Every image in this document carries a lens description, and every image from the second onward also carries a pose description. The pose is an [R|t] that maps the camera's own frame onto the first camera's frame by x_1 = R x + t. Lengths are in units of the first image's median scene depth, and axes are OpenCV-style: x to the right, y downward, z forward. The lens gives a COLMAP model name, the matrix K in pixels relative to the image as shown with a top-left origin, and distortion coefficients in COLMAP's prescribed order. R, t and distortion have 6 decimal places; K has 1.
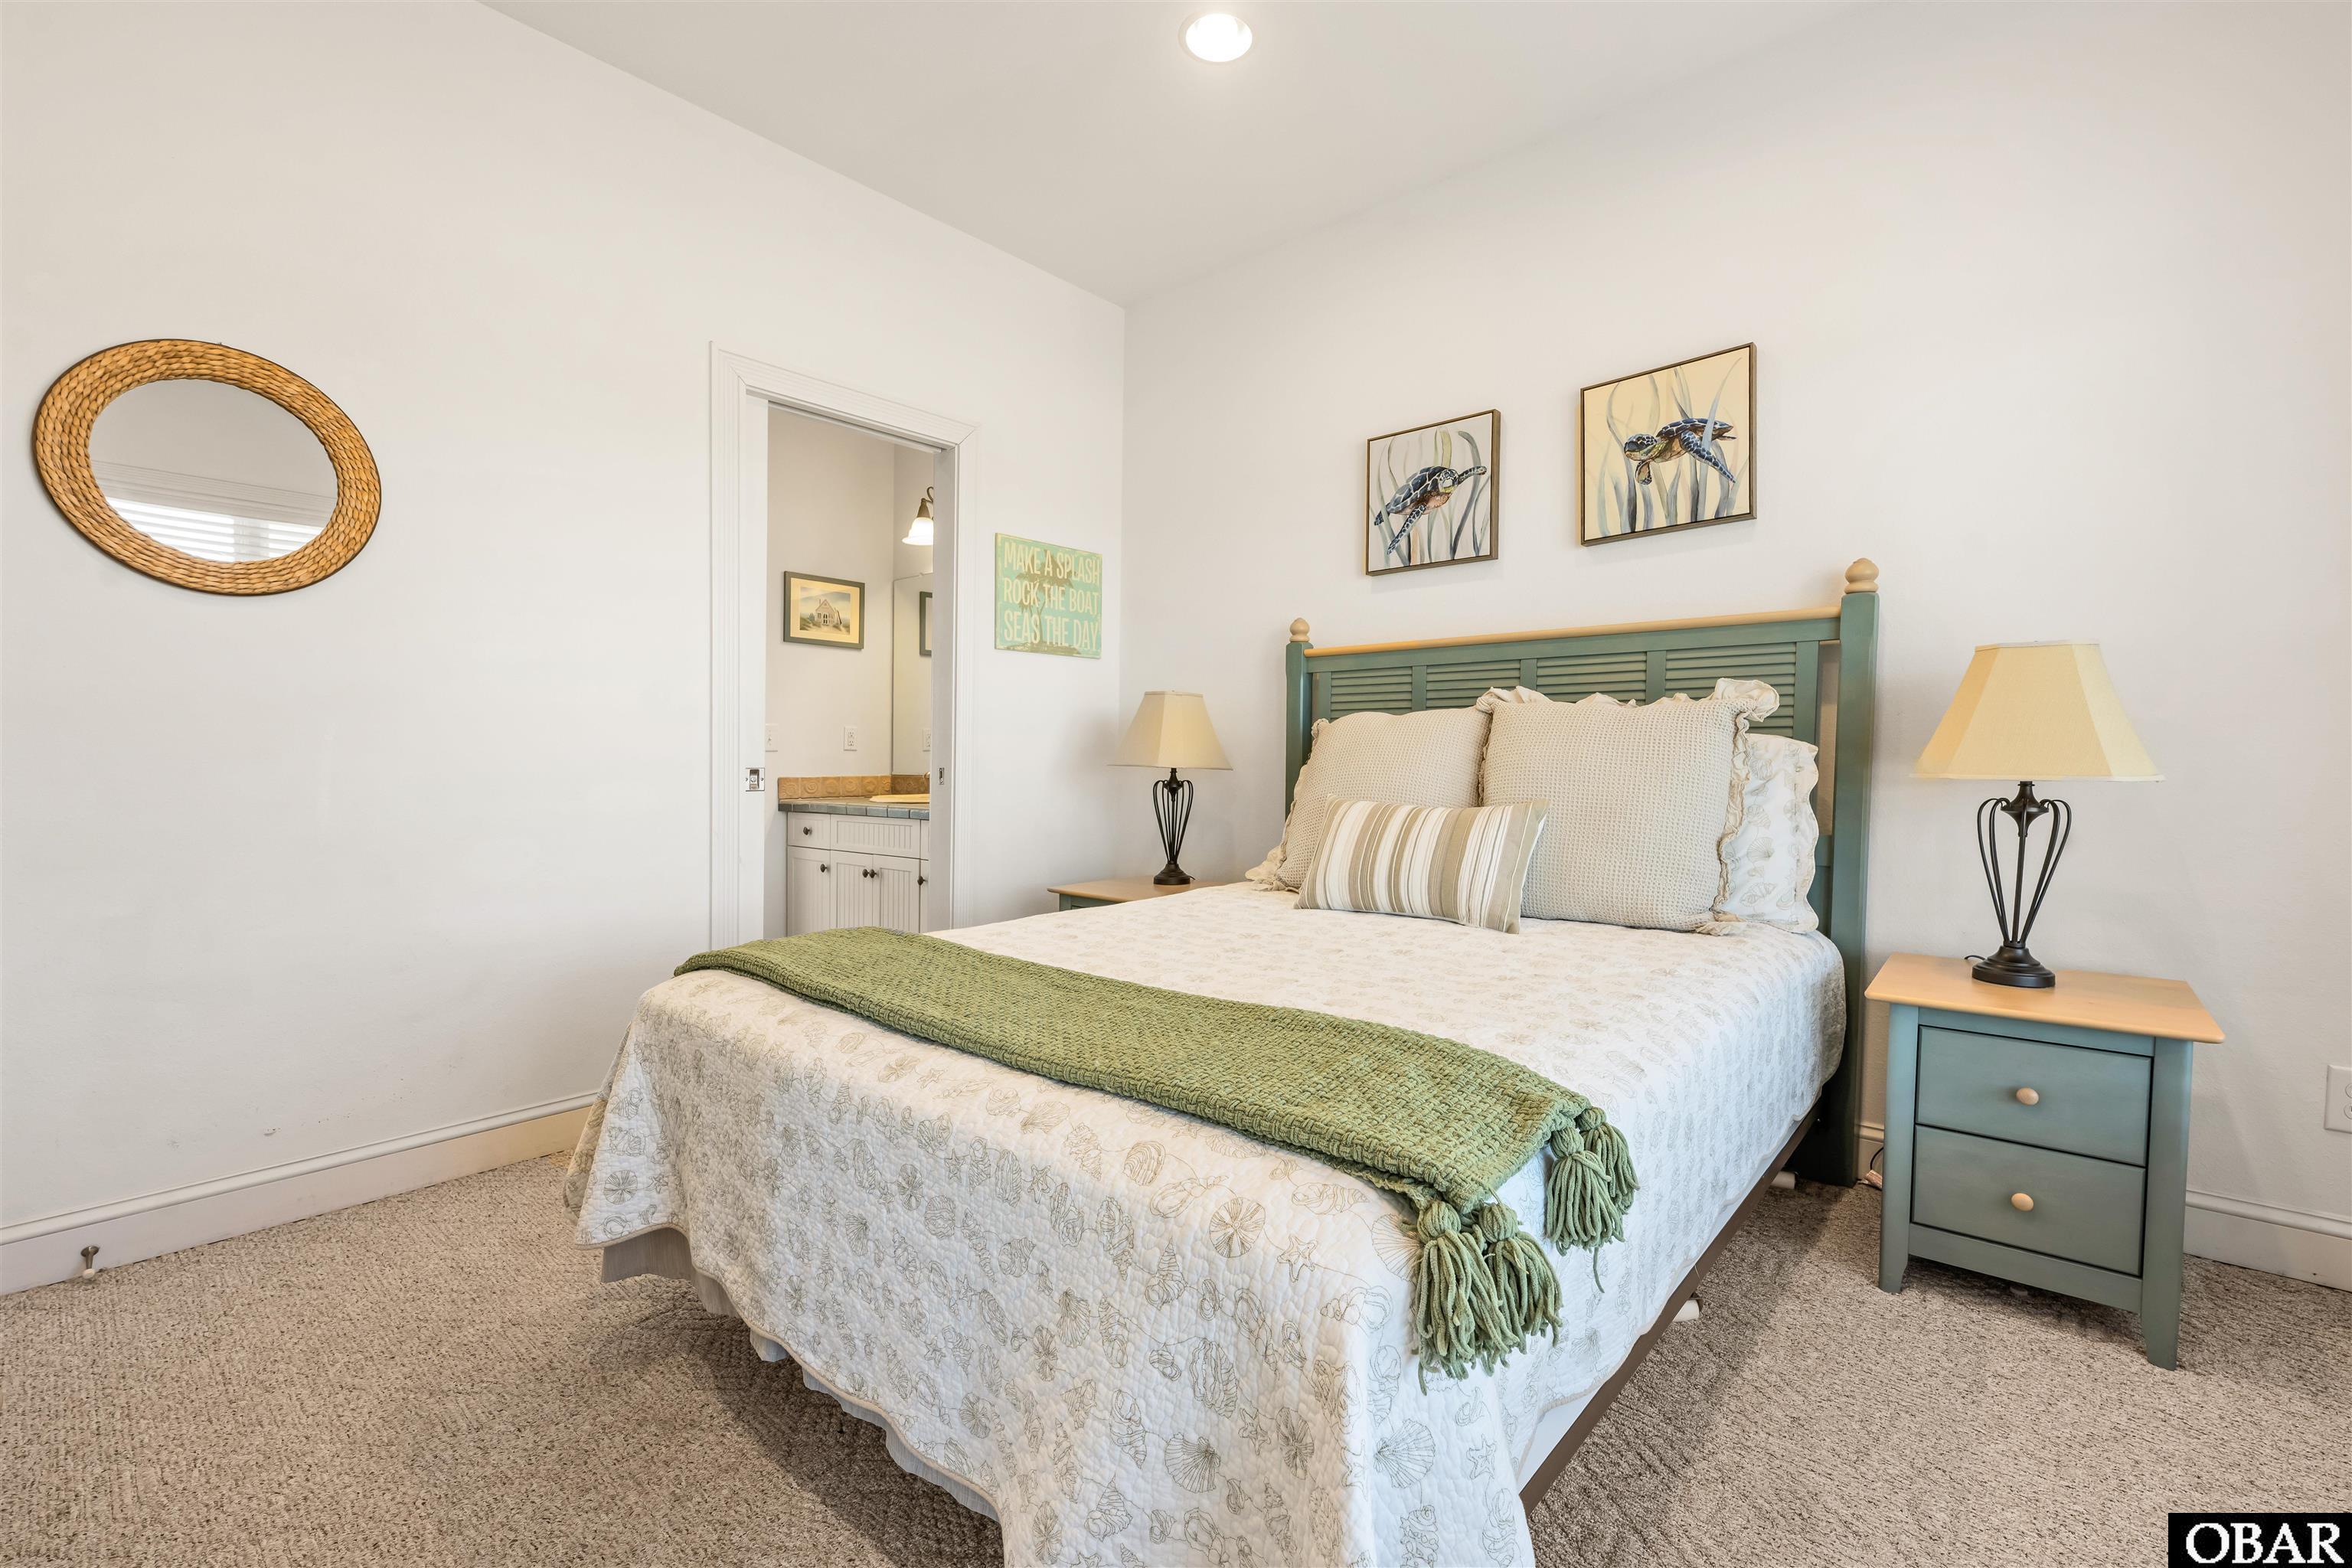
lens RADIAL K [[987.3, 0, 1176.0], [0, 987.3, 784.0], [0, 0, 1]] dist [0.001755, 0.000008]
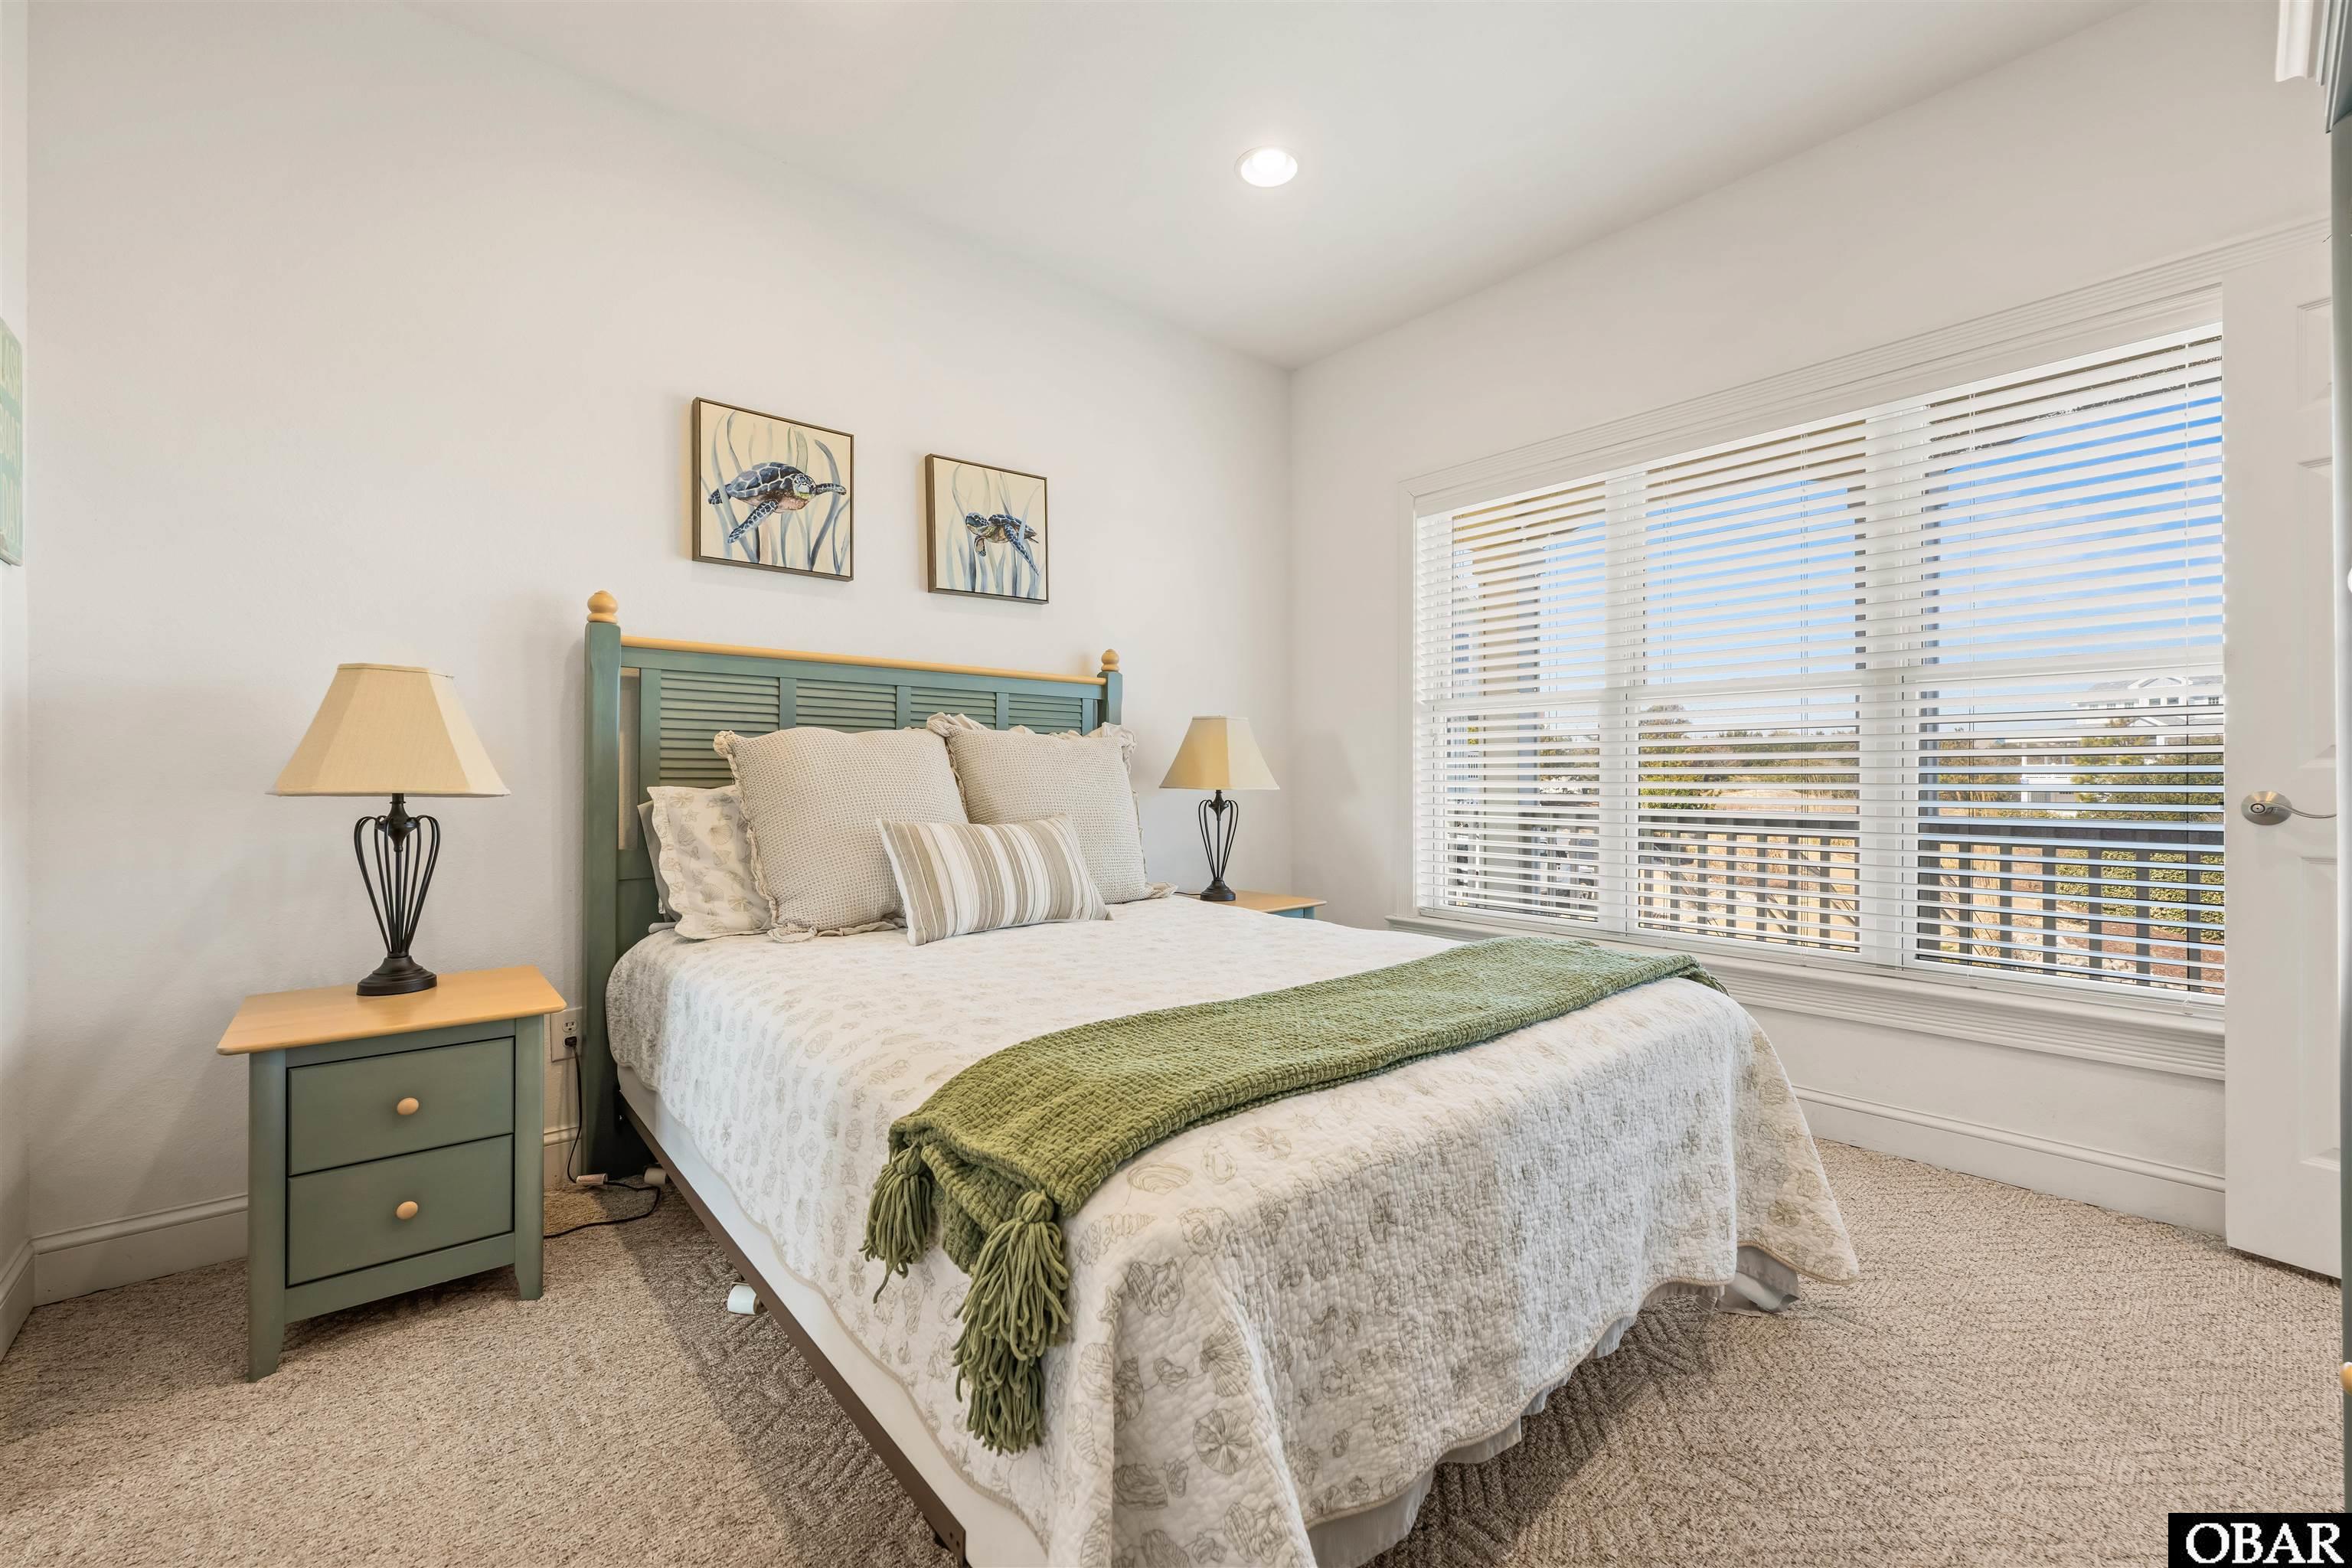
lens RADIAL K [[968.1, 0, 1176.0], [0, 968.1, 784.0], [0, 0, 1]] dist [-0.001566, -0.000160]
pose [[0.136457, -0.007867, 0.990615, -0.608343], [0.025118, 0.999674, 0.004479, -0.016252], [-0.990327, 0.024271, 0.136610, 0.532220]]
